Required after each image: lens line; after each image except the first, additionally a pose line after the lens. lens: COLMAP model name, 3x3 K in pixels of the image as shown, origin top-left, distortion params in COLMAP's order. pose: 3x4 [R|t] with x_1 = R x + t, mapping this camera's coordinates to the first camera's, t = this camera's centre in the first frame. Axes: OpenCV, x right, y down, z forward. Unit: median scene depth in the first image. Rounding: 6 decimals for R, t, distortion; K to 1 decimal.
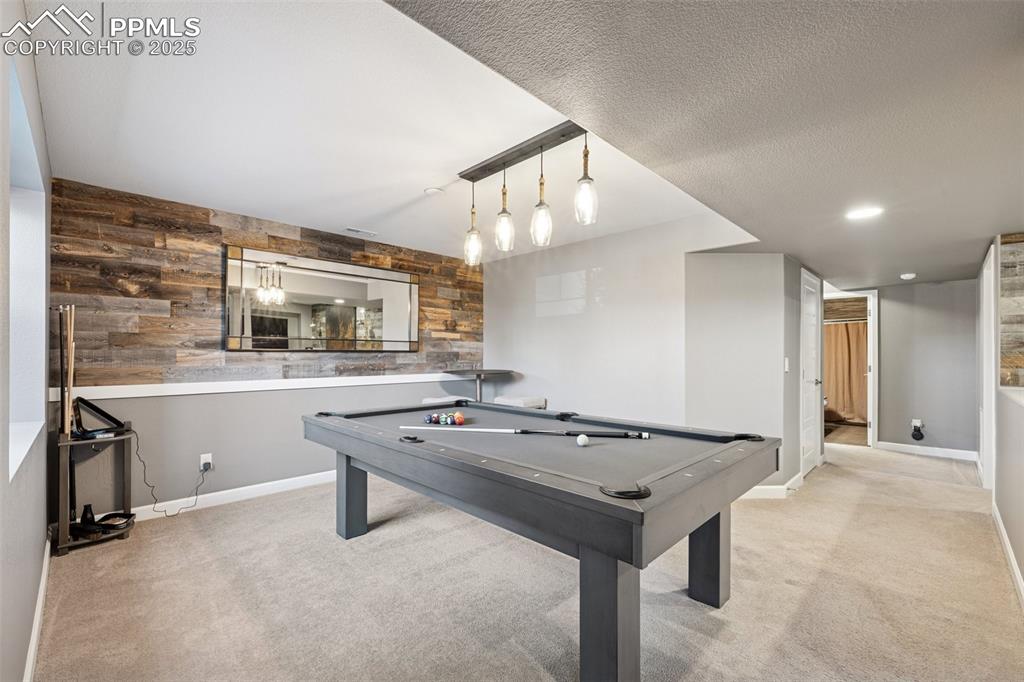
lens RADIAL K [[424.1, 0, 505.2], [0, 424.1, 355.4], [0, 0, 1]] dist [0.000937, 0.000004]
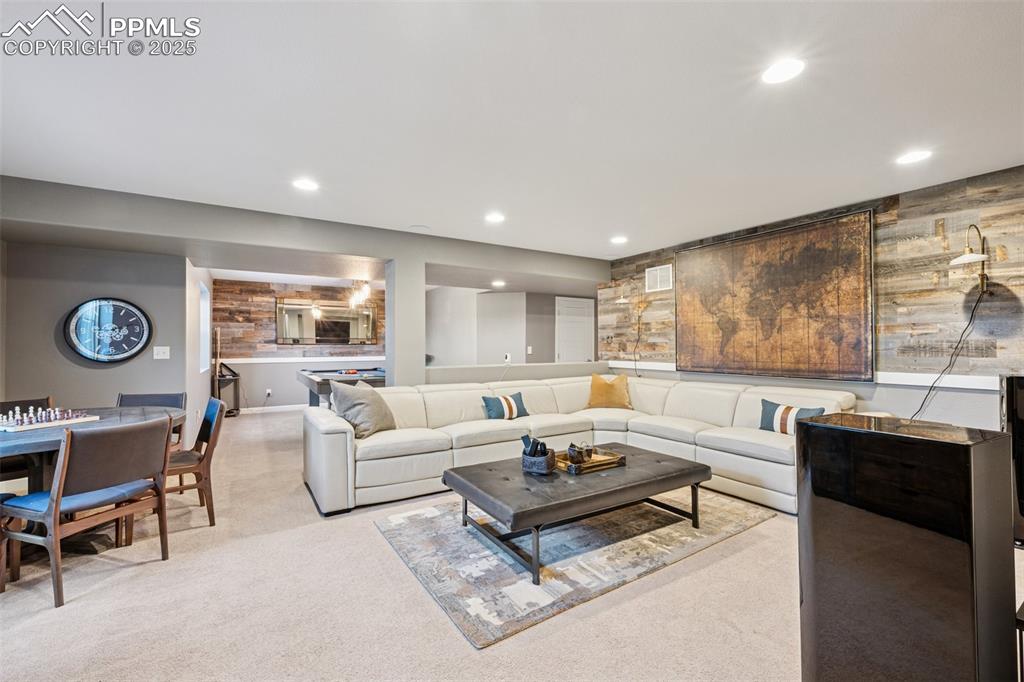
lens RADIAL K [[424.1, 0, 507.7], [0, 424.1, 341.8], [0, 0, 1]] dist [0.000937, 0.000004]
pose [[0.976054, -0.005834, -0.217451, 1.051191], [0.003159, 0.999915, -0.012645, 0.008504], [0.217507, 0.011656, 0.975989, -0.954498]]
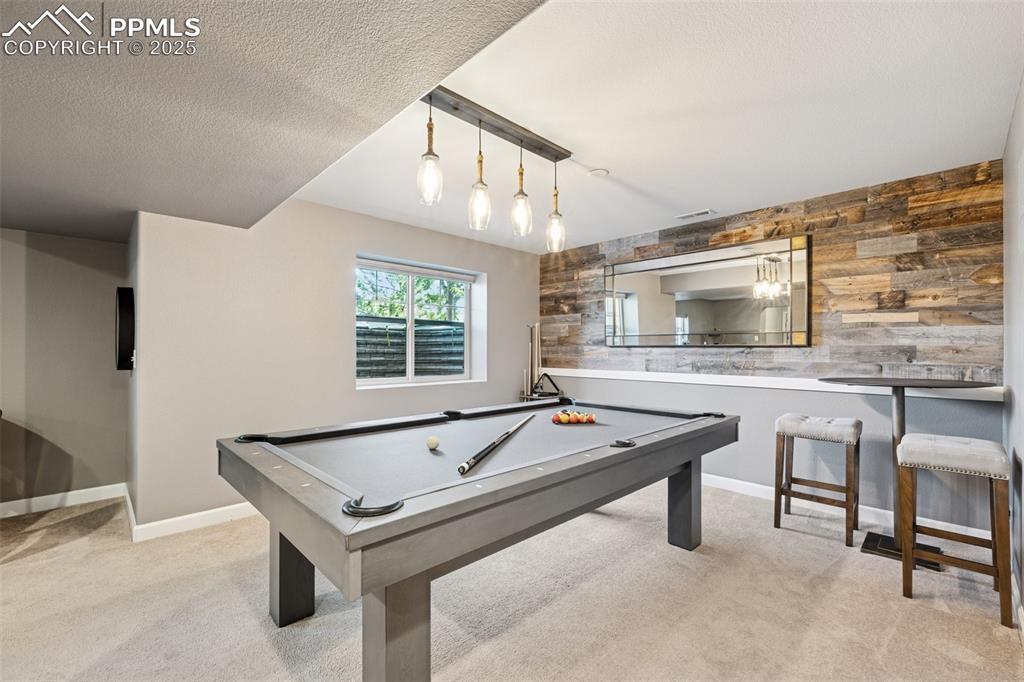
lens RADIAL K [[424.1, 0, 517.4], [0, 424.1, 347.2], [0, 0, 1]] dist [0.000937, 0.000004]
pose [[0.011972, -0.004709, -0.999917, 0.659528], [-0.003479, 0.999983, -0.004751, -0.002587], [0.999922, 0.003536, 0.011955, 0.717137]]
